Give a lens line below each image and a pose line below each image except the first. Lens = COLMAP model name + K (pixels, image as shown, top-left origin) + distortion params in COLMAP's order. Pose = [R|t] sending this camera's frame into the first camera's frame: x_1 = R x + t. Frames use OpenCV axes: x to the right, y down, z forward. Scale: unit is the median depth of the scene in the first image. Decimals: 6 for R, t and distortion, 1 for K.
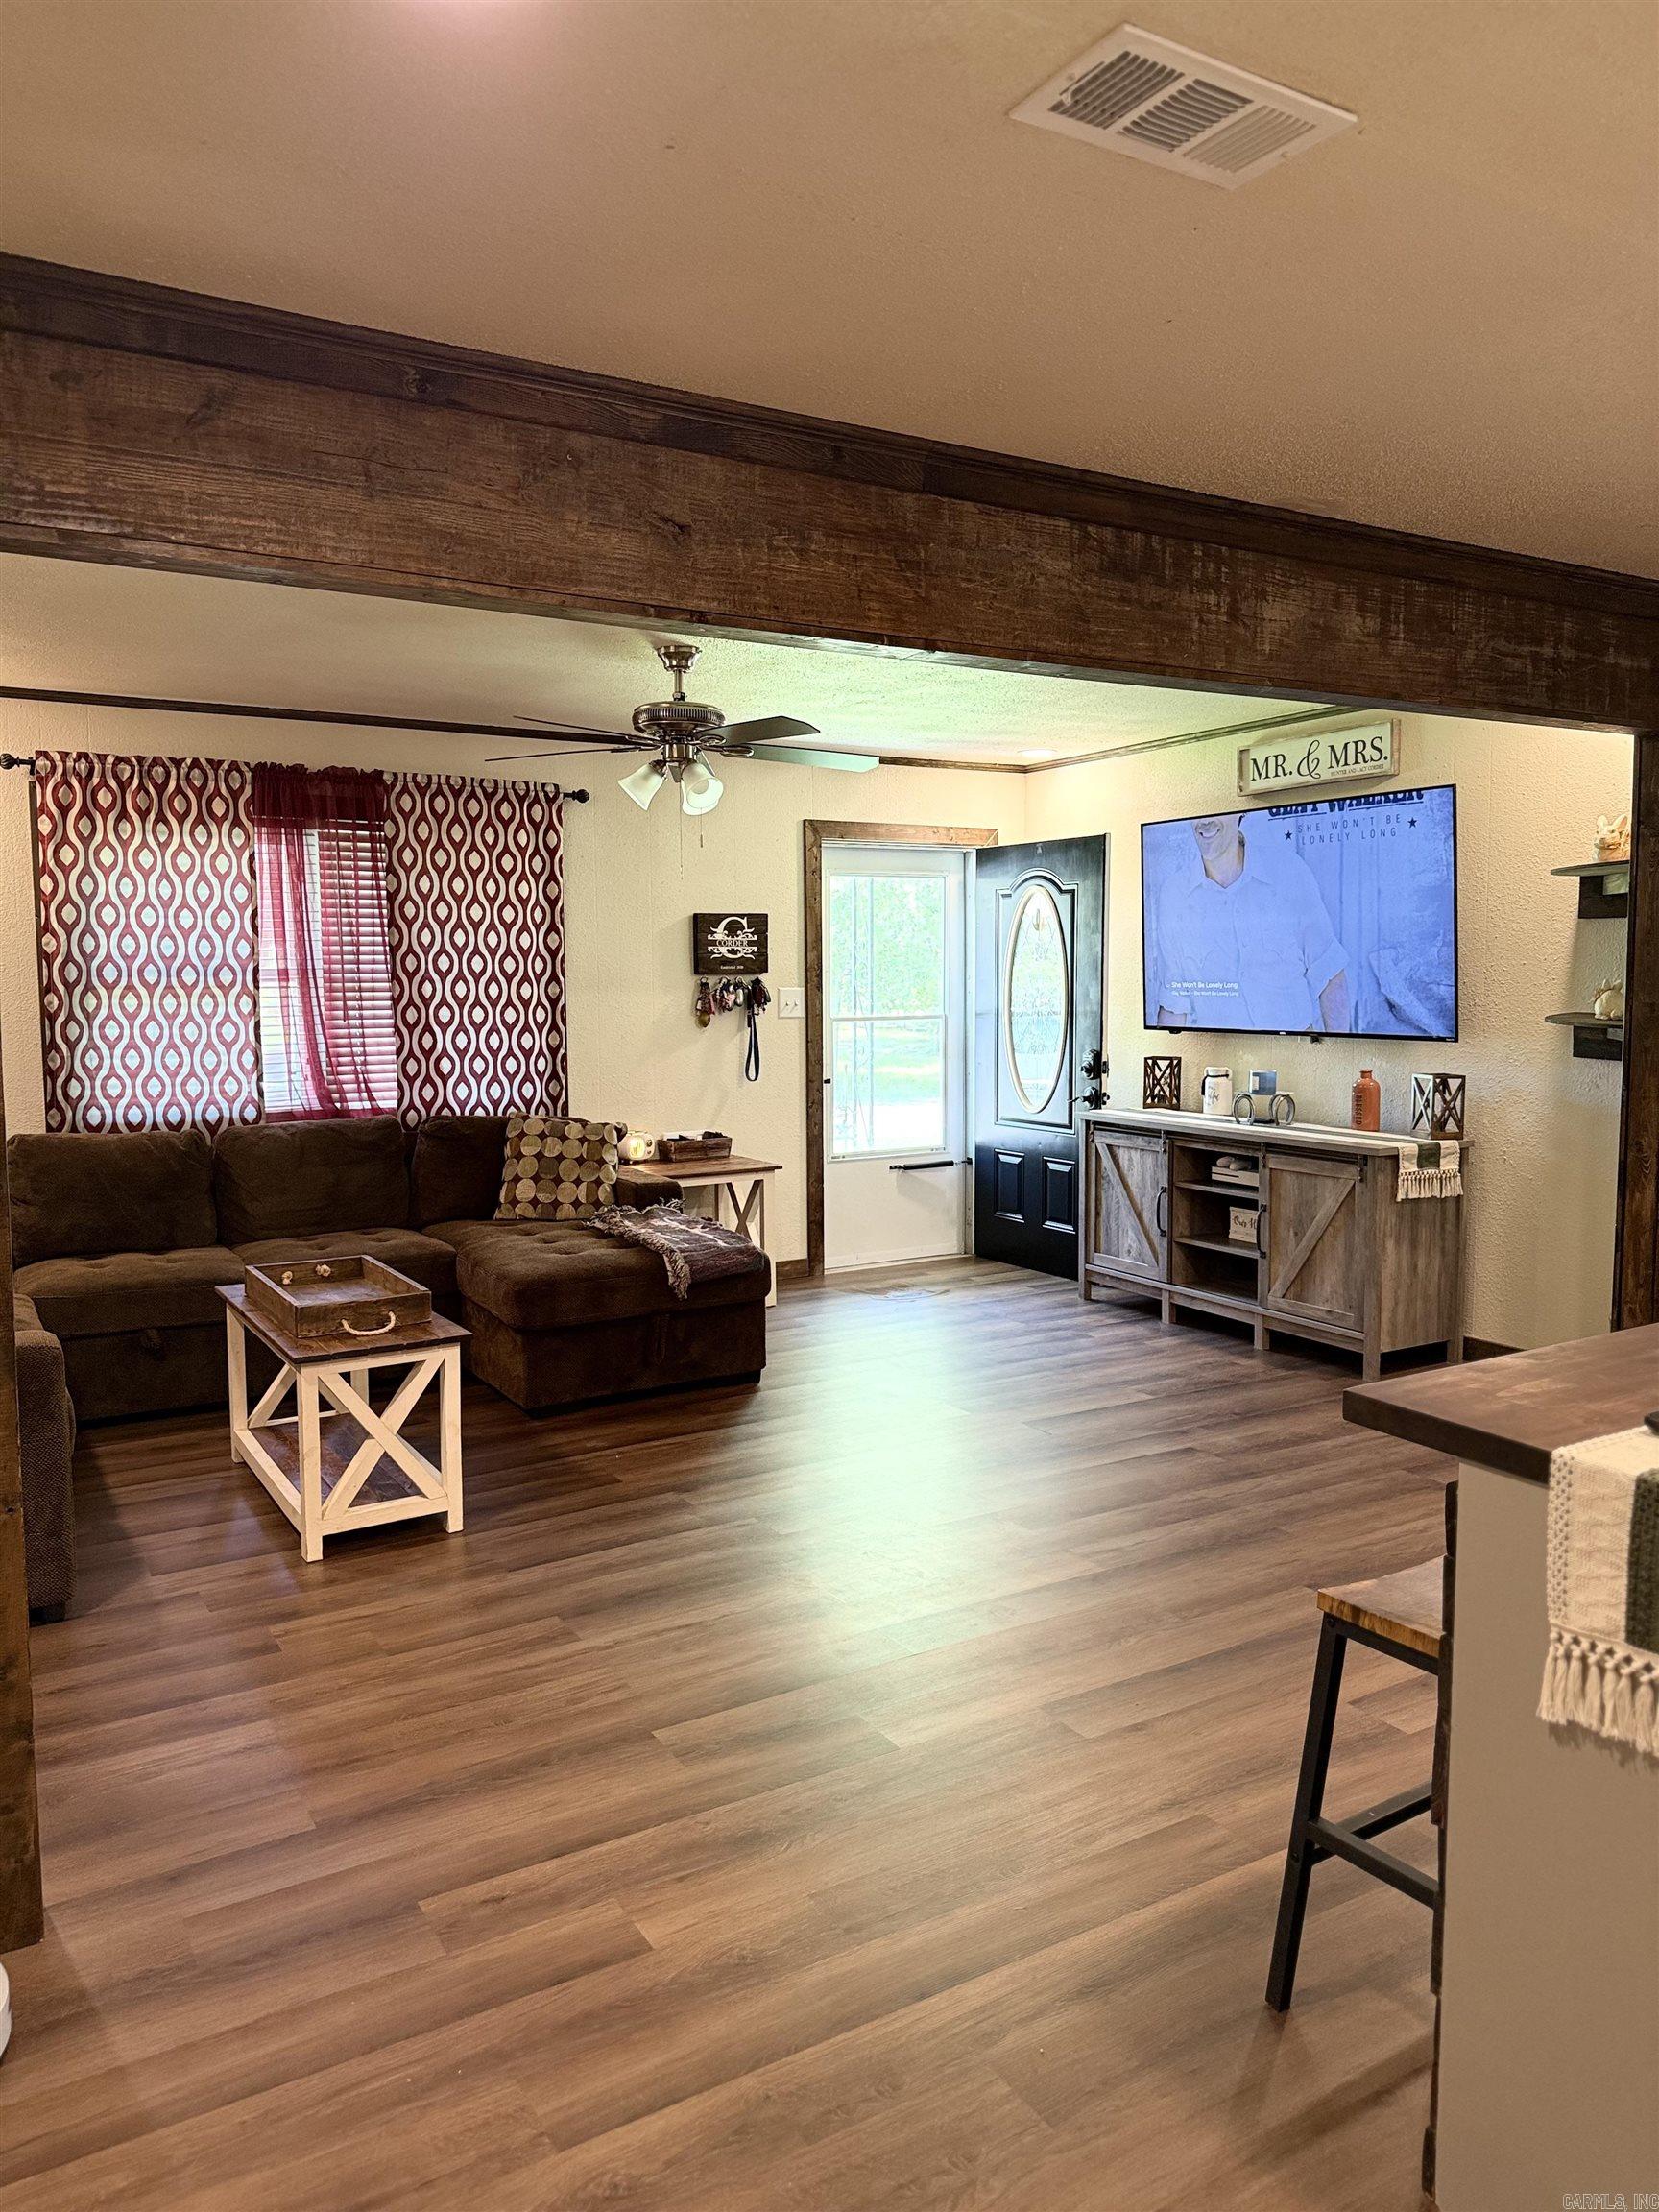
lens RADIAL K [[1573.5, 0, 829.5], [0, 1573.5, 1106.0], [0, 0, 1]] dist [0.023161, -0.027184]
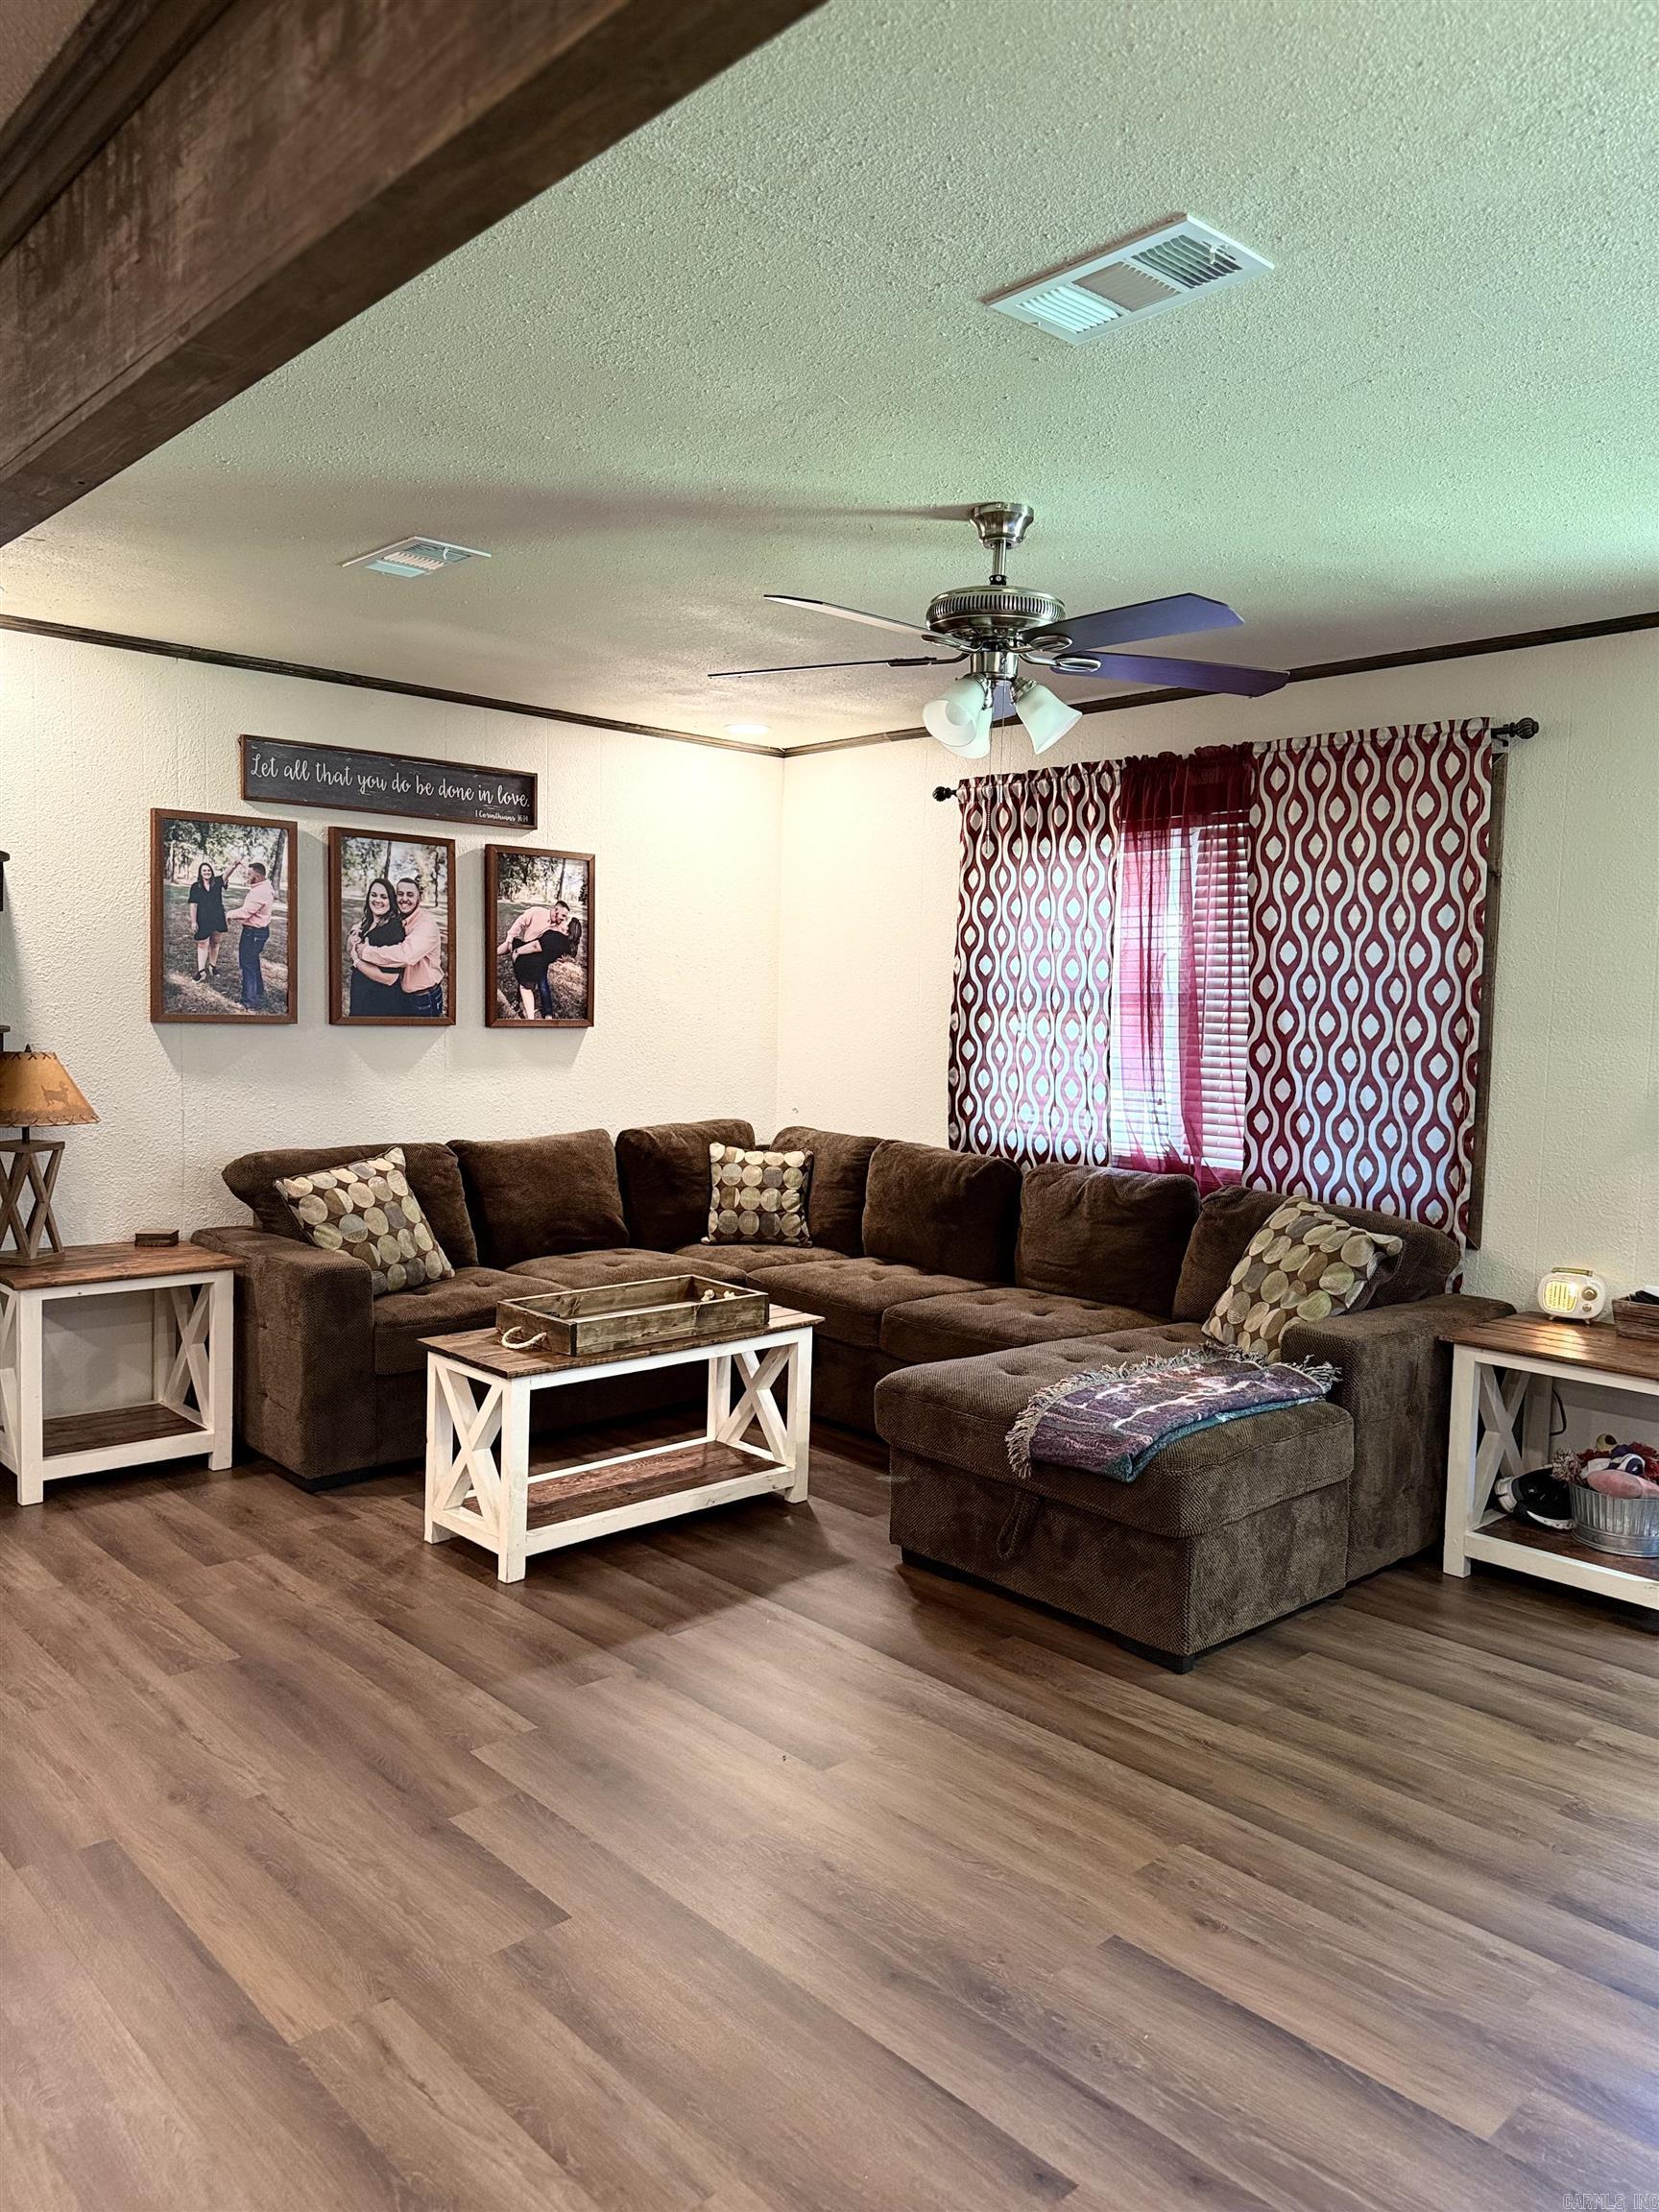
lens RADIAL K [[1573.5, 0, 829.5], [0, 1573.5, 1106.0], [0, 0, 1]] dist [0.023161, -0.027184]
pose [[0.189637, 0.071690, -0.979234, 0.481356], [-0.108285, 0.992774, 0.051711, -0.053084], [0.975865, 0.096231, 0.196029, 0.688828]]
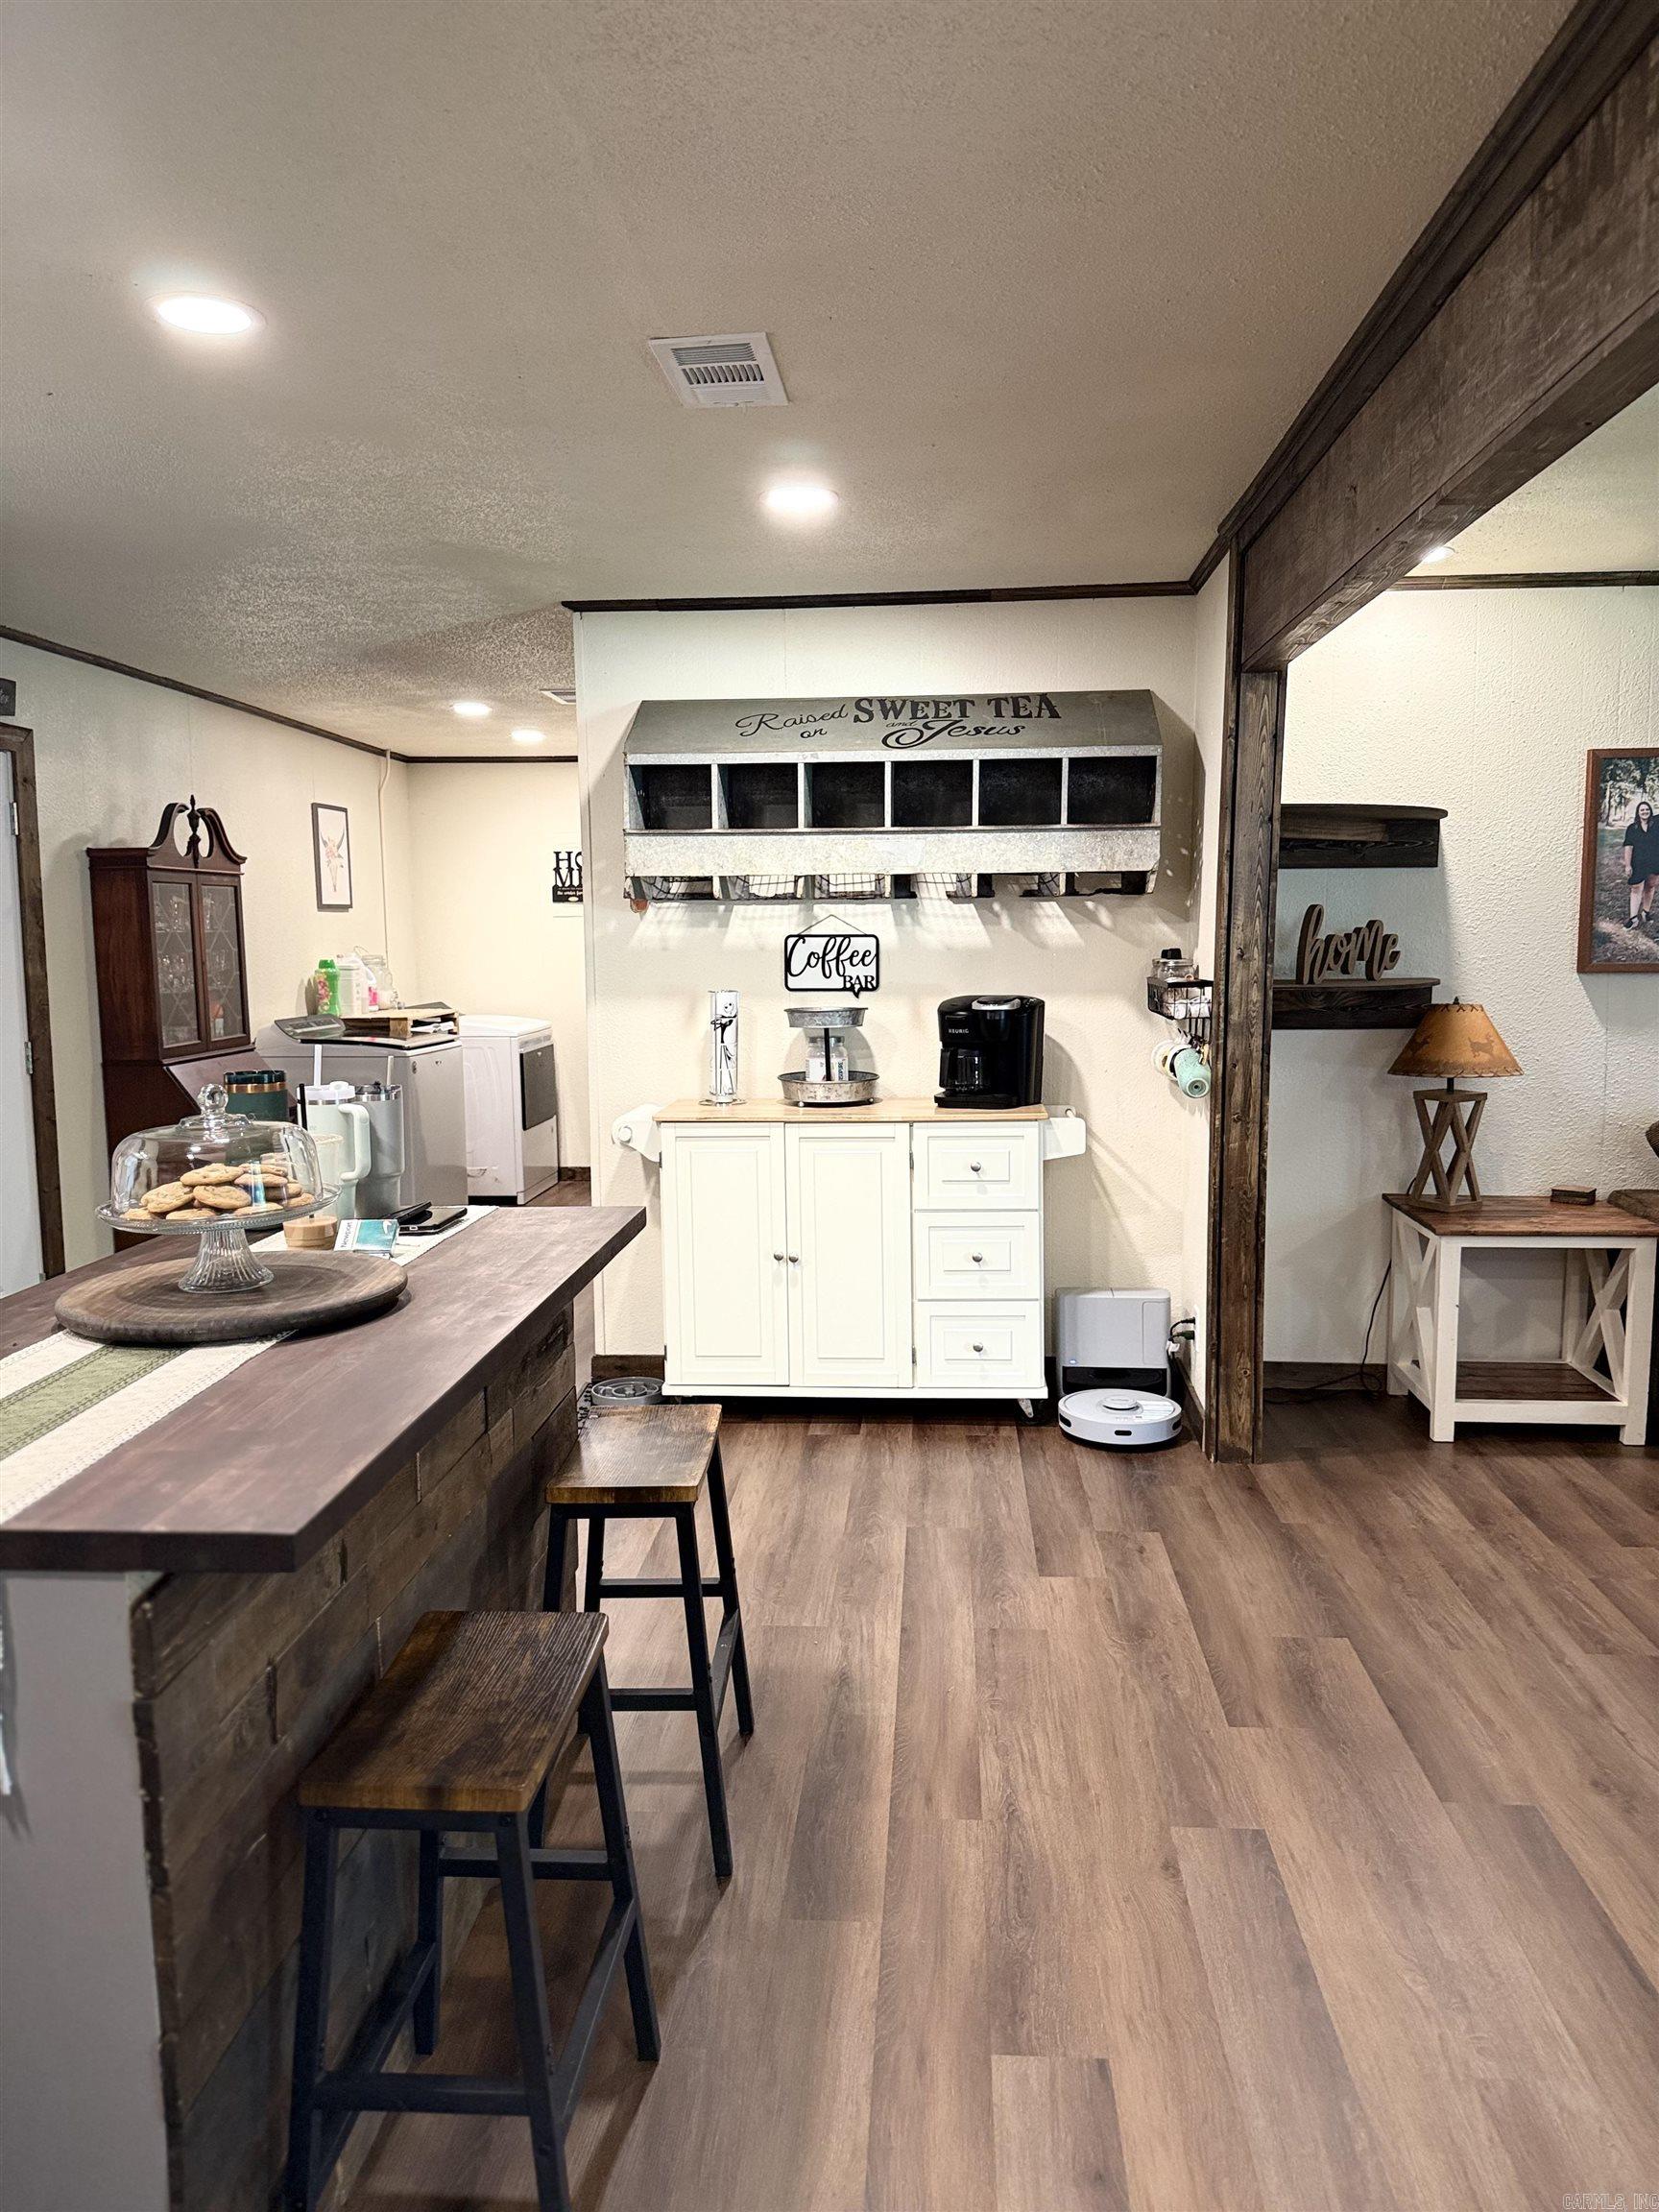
lens RADIAL K [[1573.5, 0, 829.5], [0, 1573.5, 1106.0], [0, 0, 1]] dist [0.023161, -0.027184]
pose [[-0.590465, 0.097108, -0.801200, 0.473975], [-0.059298, 0.984831, 0.163067, -0.057012], [0.804882, 0.143795, -0.575750, 0.666124]]
